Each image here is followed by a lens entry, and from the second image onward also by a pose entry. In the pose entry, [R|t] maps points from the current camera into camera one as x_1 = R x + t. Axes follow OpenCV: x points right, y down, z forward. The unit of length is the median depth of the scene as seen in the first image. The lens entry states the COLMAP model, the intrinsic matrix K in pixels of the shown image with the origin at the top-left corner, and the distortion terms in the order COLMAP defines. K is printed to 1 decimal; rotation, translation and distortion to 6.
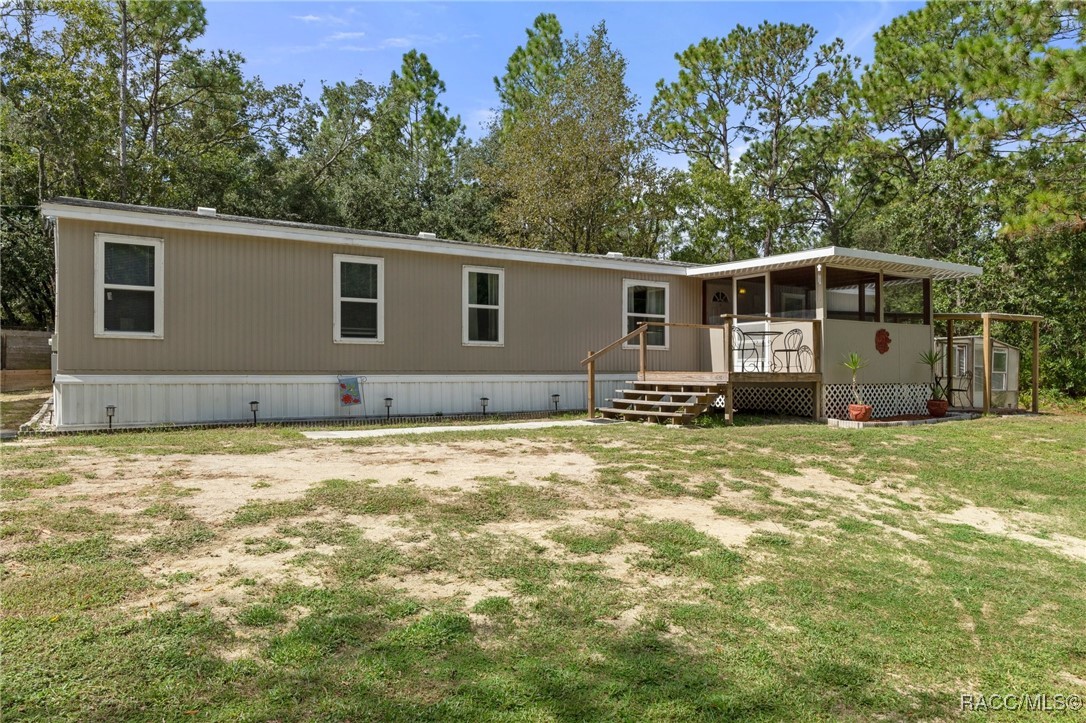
lens RADIAL K [[696.3, 0, 538.8], [0, 696.3, 373.1], [0, 0, 1]] dist [-0.005413, -0.001056]
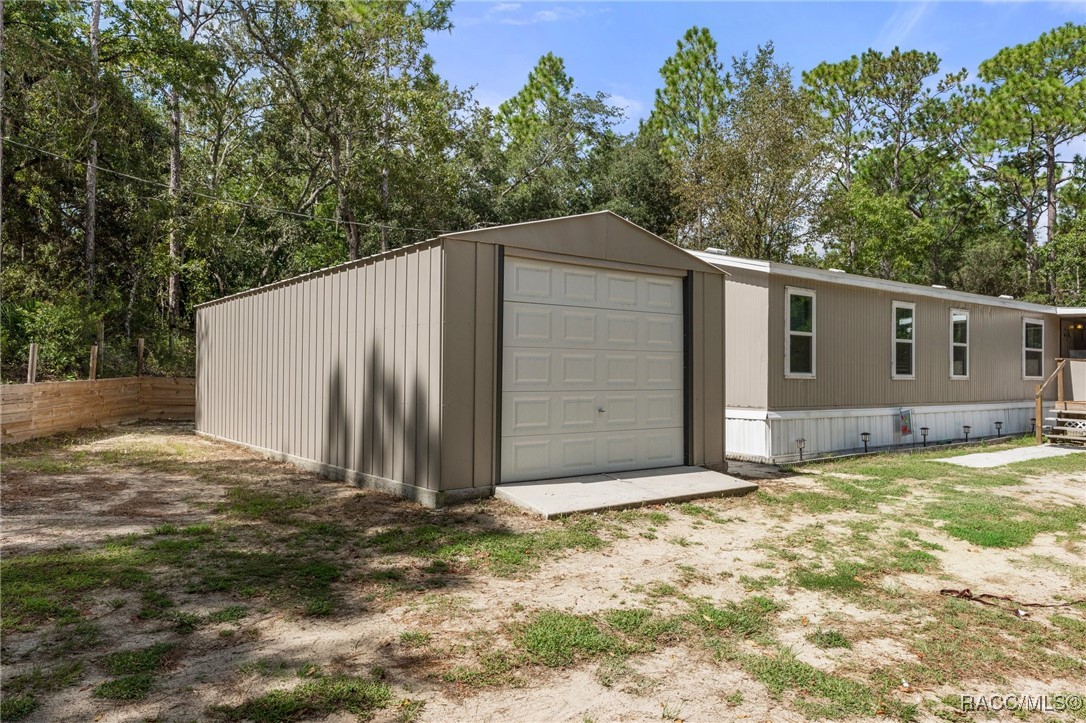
lens RADIAL K [[745.6, 0, 545.7], [0, 745.6, 363.0], [0, 0, 1]] dist [-0.001184, 0.003805]
pose [[0.993031, 0.013427, 0.117082, -0.819140], [-0.012429, 0.999880, -0.009249, -0.042706], [-0.117192, 0.007729, 0.993079, -0.112804]]
